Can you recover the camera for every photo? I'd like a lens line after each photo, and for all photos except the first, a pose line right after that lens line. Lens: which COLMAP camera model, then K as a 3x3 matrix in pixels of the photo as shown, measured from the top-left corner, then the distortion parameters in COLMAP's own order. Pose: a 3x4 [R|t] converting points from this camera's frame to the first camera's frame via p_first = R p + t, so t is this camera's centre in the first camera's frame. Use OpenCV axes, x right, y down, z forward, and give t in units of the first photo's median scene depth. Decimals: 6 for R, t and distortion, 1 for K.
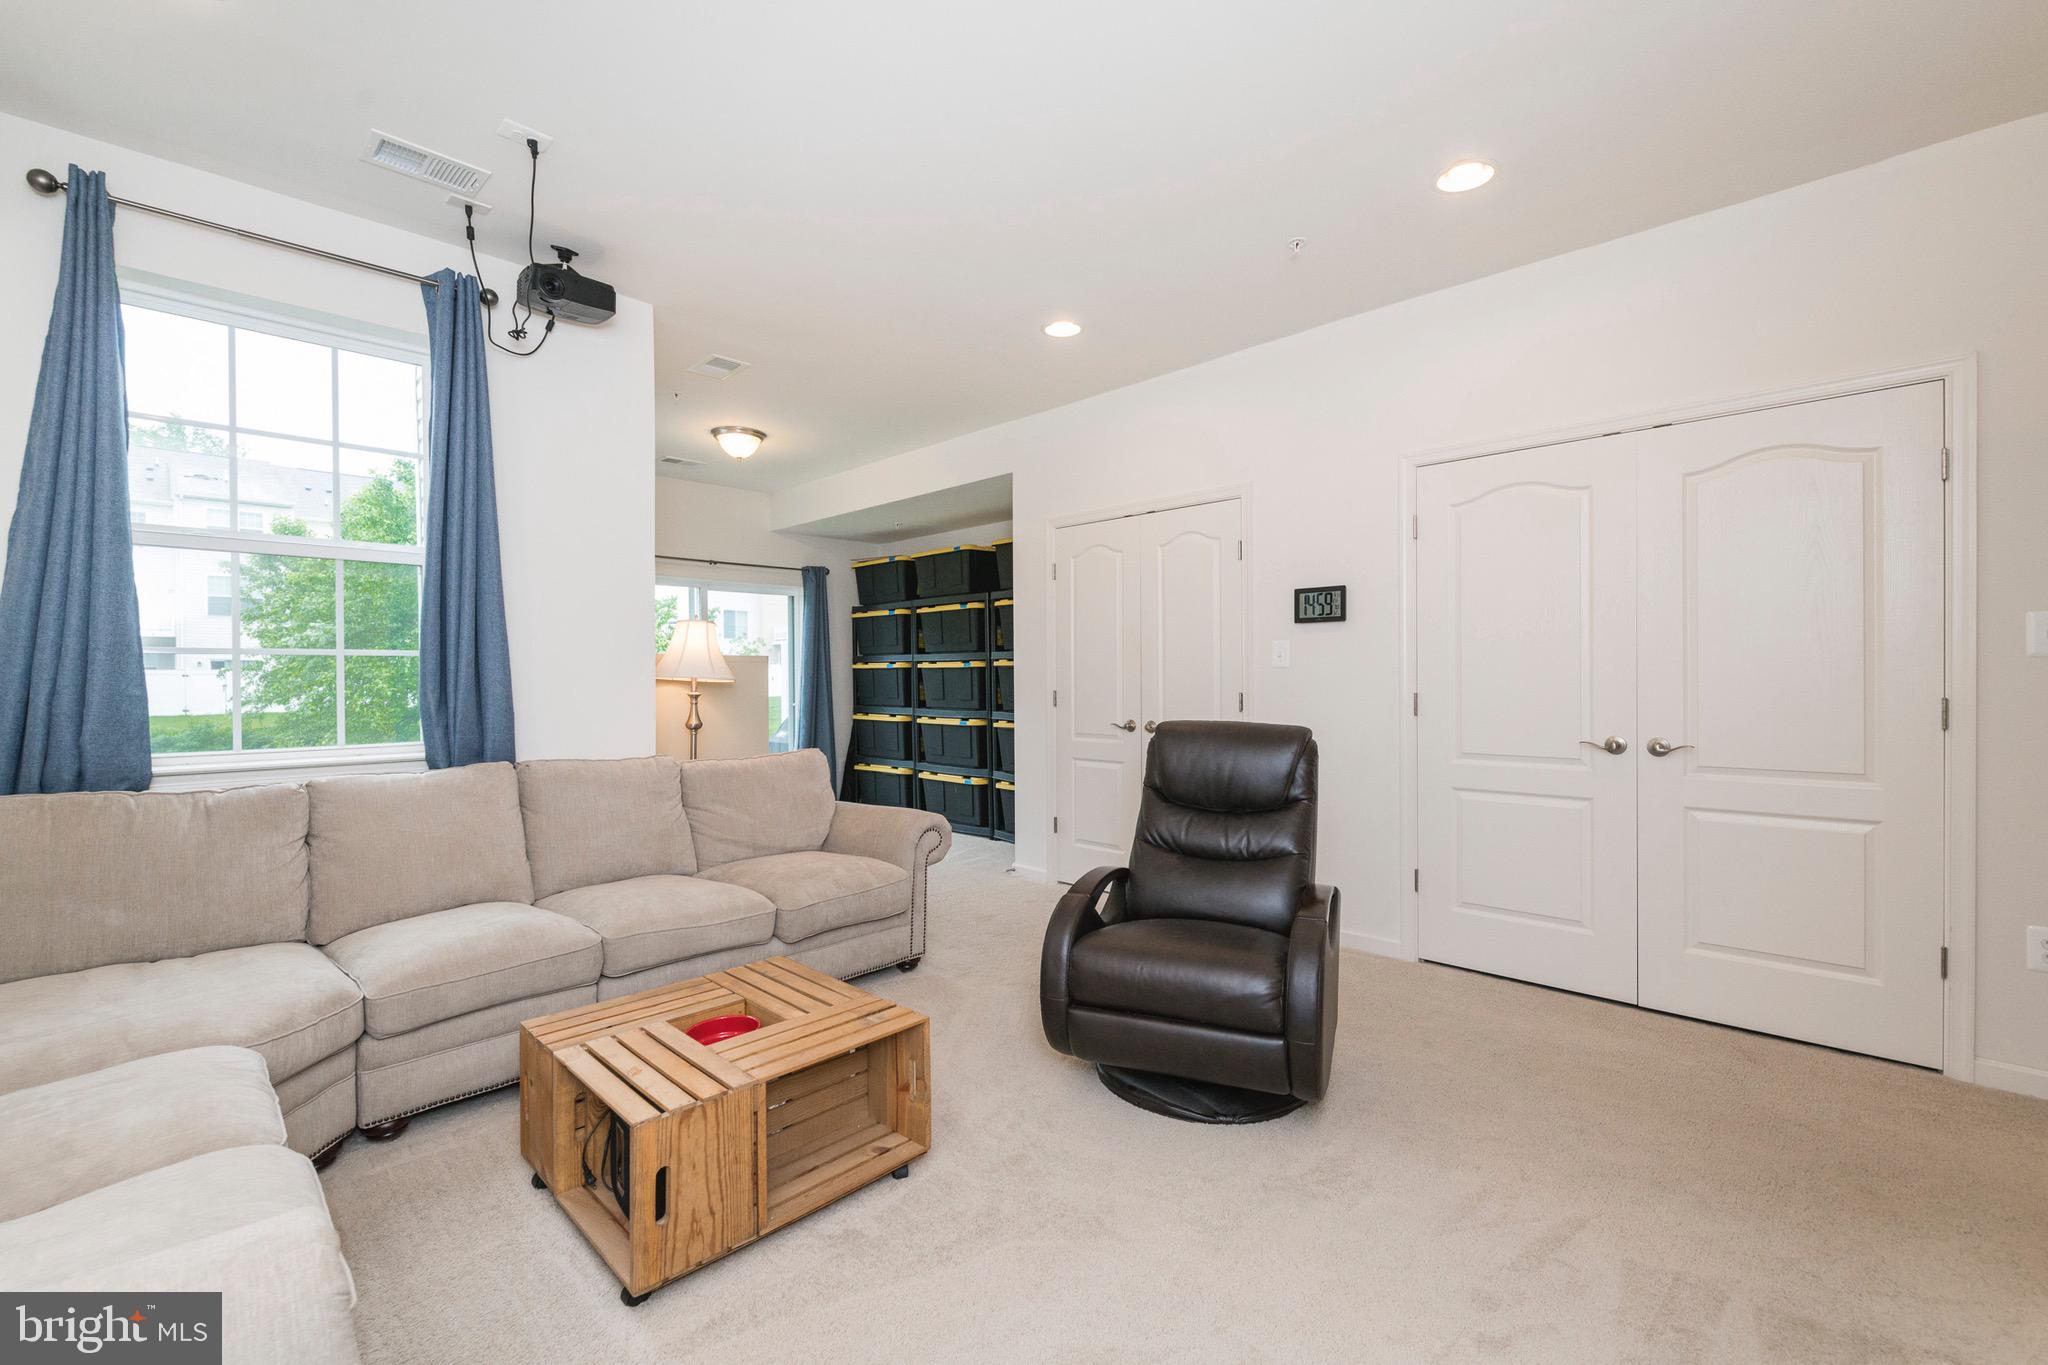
lens RADIAL K [[879.7, 0, 1031.4], [0, 879.7, 667.0], [0, 0, 1]] dist [0.001538, -0.000185]
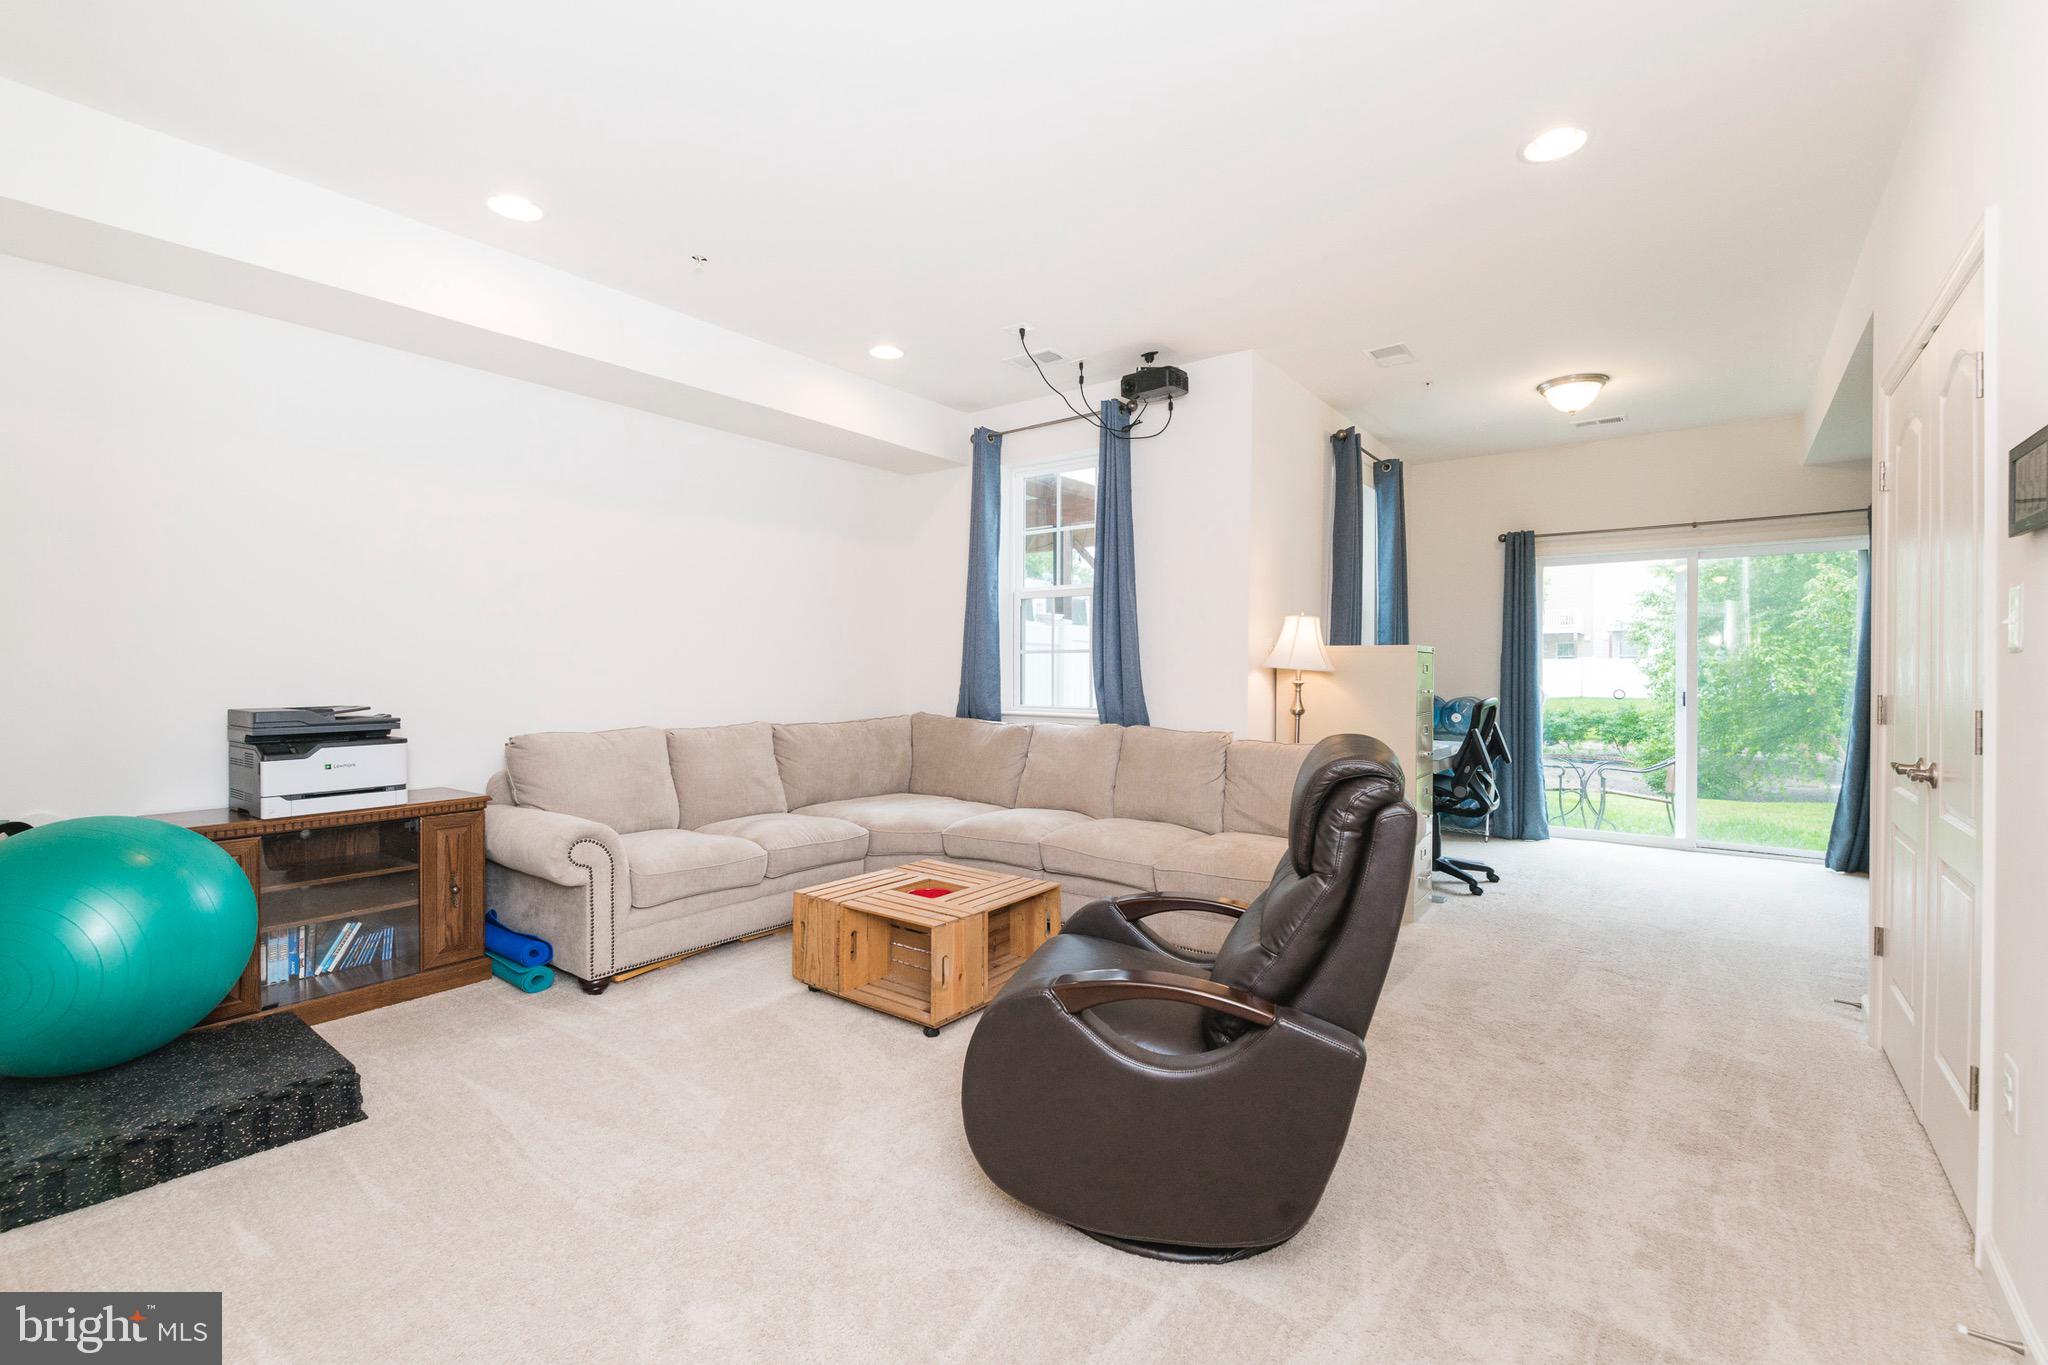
lens RADIAL K [[879.7, 0, 1031.4], [0, 879.7, 667.0], [0, 0, 1]] dist [0.001538, -0.000185]
pose [[0.132357, 0.002690, -0.991198, 0.787923], [0.013768, 0.999895, 0.004552, 0.001671], [0.991106, -0.014249, 0.132306, 0.628129]]
